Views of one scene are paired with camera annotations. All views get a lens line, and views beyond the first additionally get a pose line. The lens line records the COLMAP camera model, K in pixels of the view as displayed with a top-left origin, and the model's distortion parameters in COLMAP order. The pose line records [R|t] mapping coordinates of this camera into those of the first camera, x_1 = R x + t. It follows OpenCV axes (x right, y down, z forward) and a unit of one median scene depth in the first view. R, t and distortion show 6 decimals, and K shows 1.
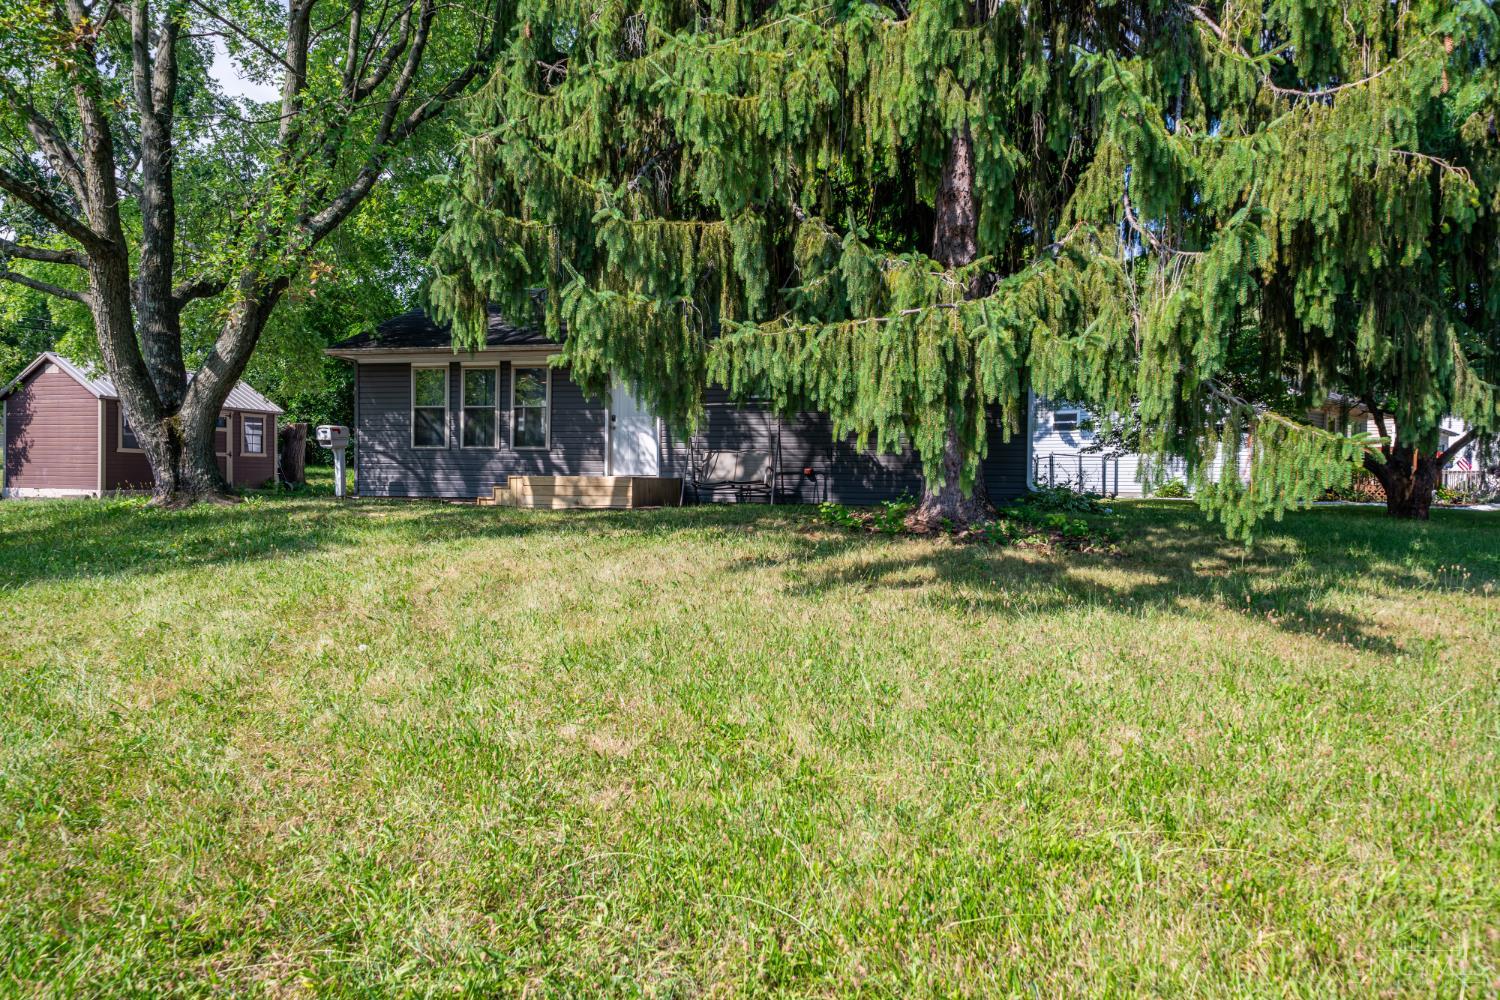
lens RADIAL K [[939.5, 0, 750.0], [0, 939.5, 500.0], [0, 0, 1]] dist [-0.004873, -0.000699]
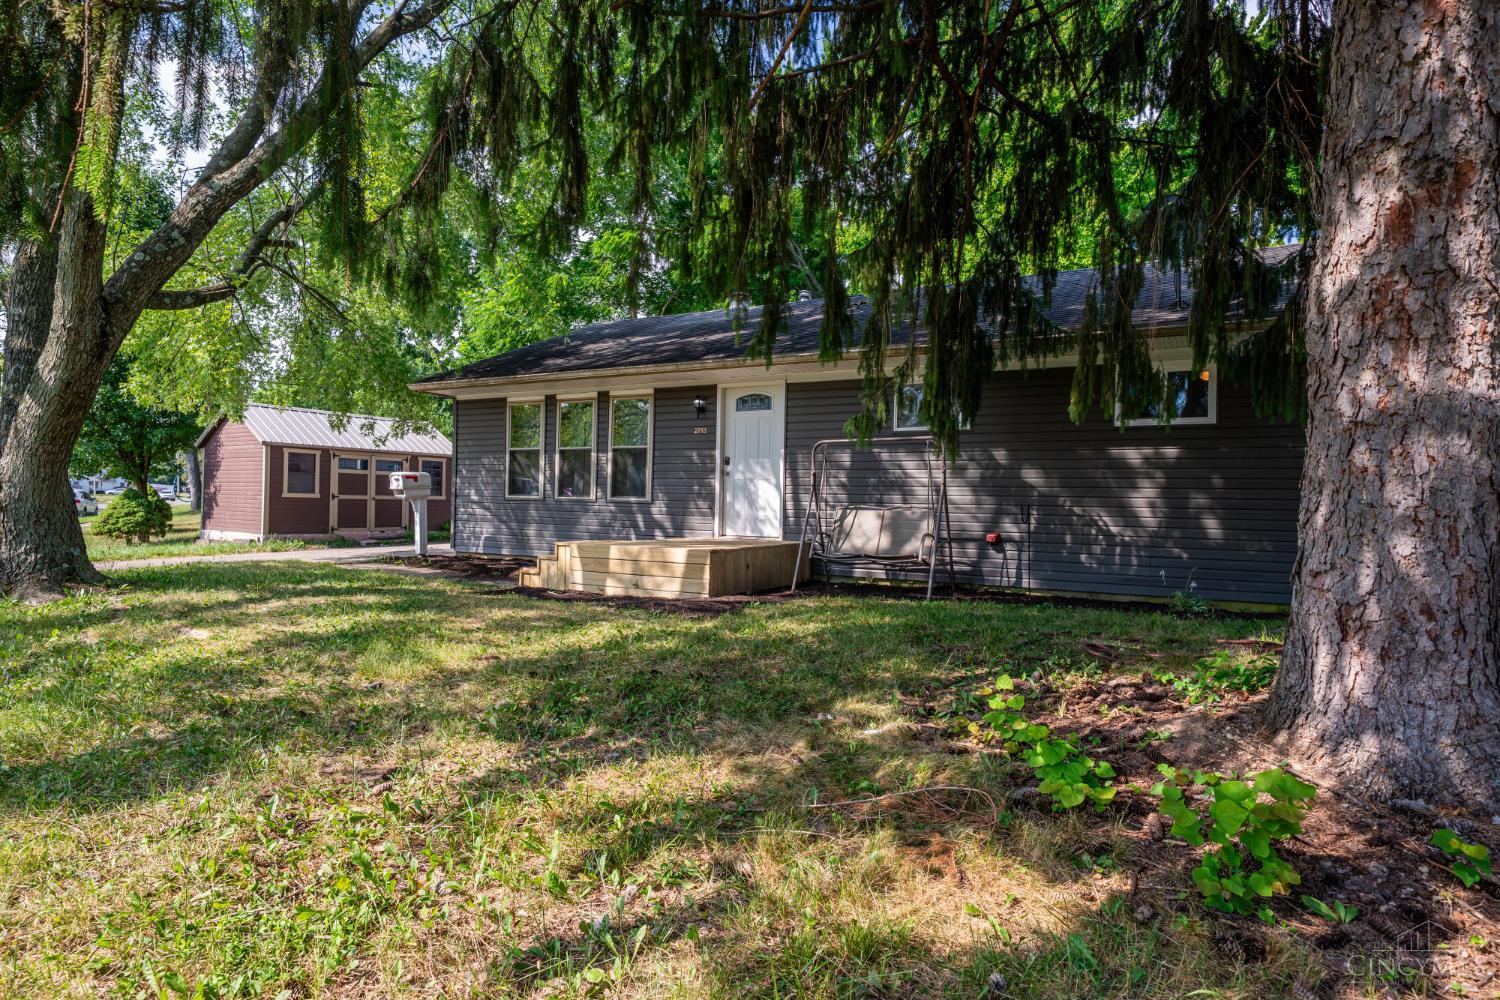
lens RADIAL K [[791.7, 0, 750.0], [0, 791.7, 500.0], [0, 0, 1]] dist [-0.000859, -0.000059]
pose [[0.966640, 0.004920, -0.256090, 0.037054], [-0.013022, 0.999467, -0.029950, -0.036675], [0.255807, 0.032285, 0.966189, 0.387793]]
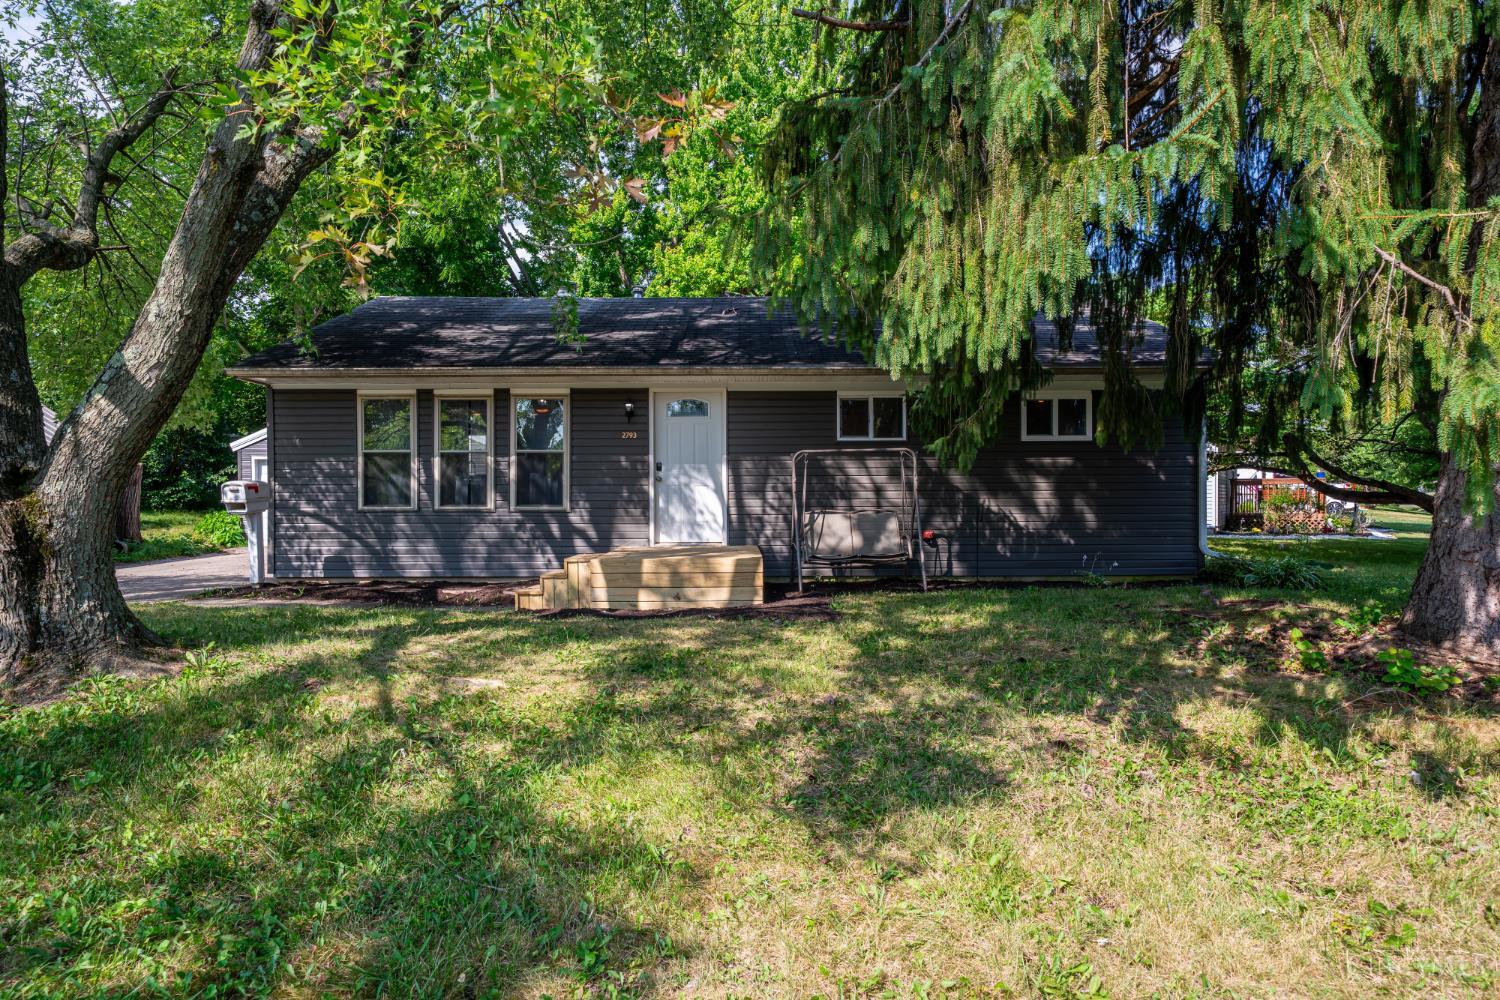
lens RADIAL K [[856.1, 0, 750.0], [0, 856.1, 500.0], [0, 0, 1]] dist [-0.005069, -0.001205]
pose [[0.974545, -0.015679, 0.223643, -0.228615], [0.019684, 0.999683, -0.015688, -0.048291], [-0.223326, 0.019691, 0.974545, 0.319561]]
